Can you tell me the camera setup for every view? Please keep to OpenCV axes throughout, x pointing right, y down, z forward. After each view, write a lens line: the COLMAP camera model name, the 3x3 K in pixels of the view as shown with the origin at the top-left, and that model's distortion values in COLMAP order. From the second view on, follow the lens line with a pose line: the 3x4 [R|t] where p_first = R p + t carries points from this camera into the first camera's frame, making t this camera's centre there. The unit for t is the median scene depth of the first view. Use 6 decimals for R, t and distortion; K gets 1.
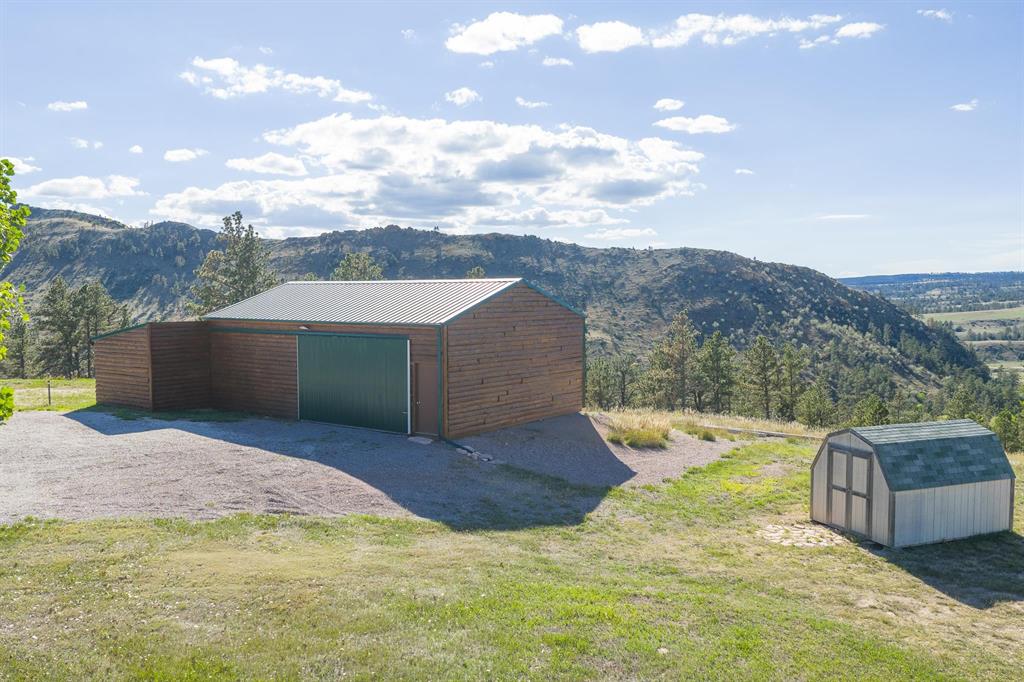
lens RADIAL K [[840.2, 0, 512.0], [0, 840.2, 341.0], [0, 0, 1]] dist [0.025071, -0.044121]
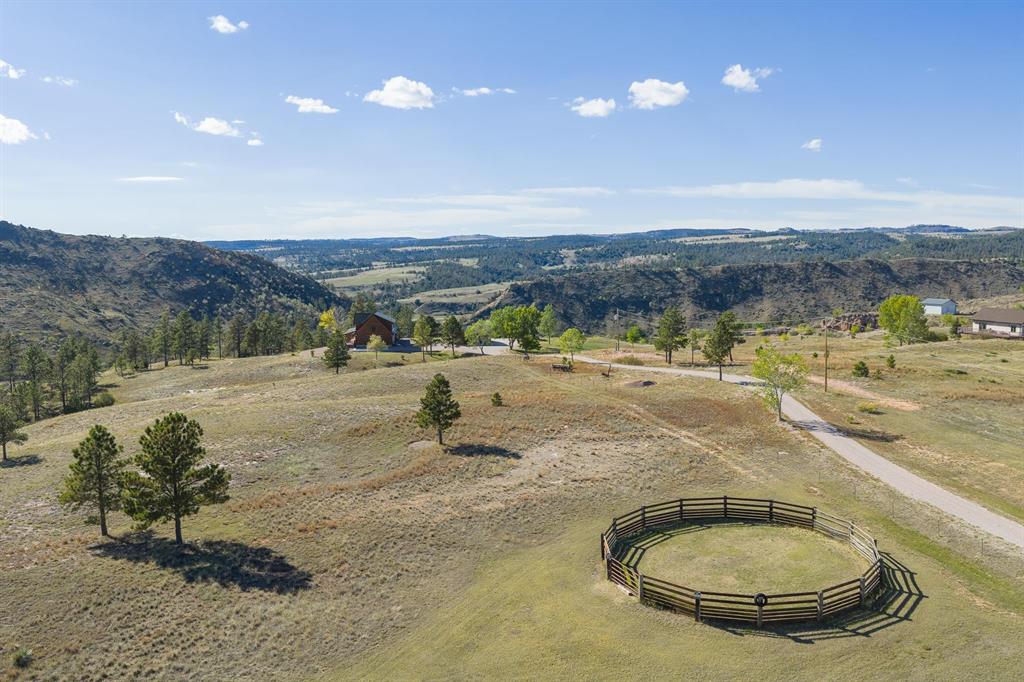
lens RADIAL K [[840.2, 0, 512.0], [0, 840.2, 341.0], [0, 0, 1]] dist [0.025071, -0.044121]
pose [[0.727751, -0.064560, 0.682797, -0.274127], [0.033881, 0.997728, 0.058226, -0.016740], [-0.685005, -0.019241, 0.728285, -0.239563]]
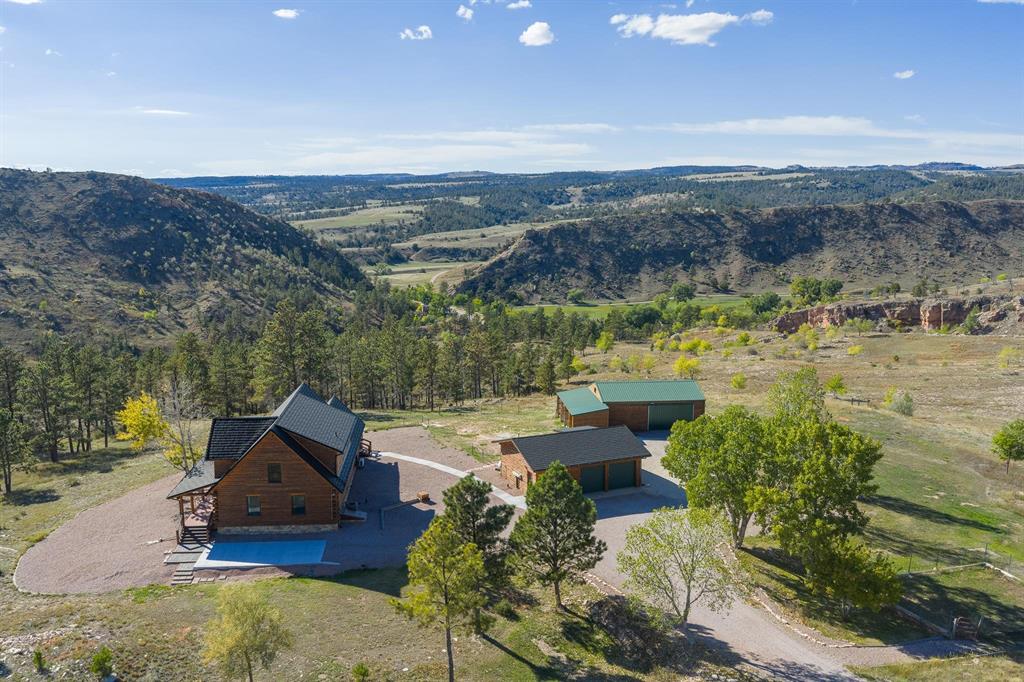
lens RADIAL K [[840.2, 0, 512.0], [0, 840.2, 341.0], [0, 0, 1]] dist [0.025071, -0.044121]
pose [[0.726170, -0.112120, 0.678311, -0.128704], [0.030477, 0.990893, 0.131161, -0.032290], [-0.686839, -0.074572, 0.722974, -0.045313]]
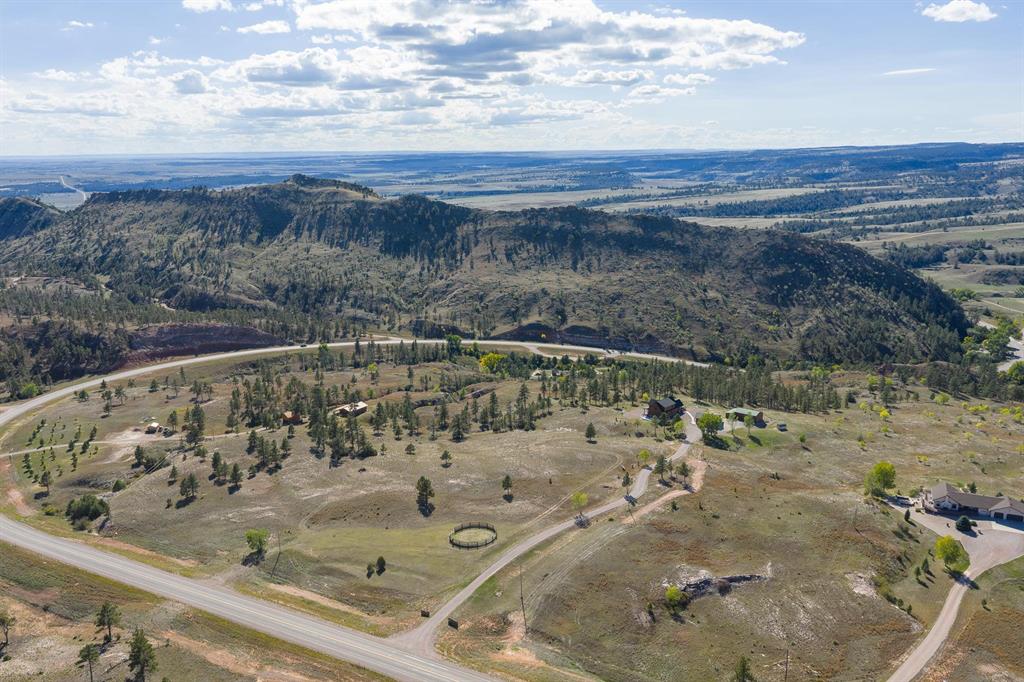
lens RADIAL K [[840.2, 0, 512.0], [0, 840.2, 341.0], [0, 0, 1]] dist [0.025071, -0.044121]
pose [[0.996531, 0.012138, -0.082336, -0.143615], [0.001602, 0.986327, 0.164791, -0.172596], [0.083211, -0.164351, 0.982886, -0.632879]]
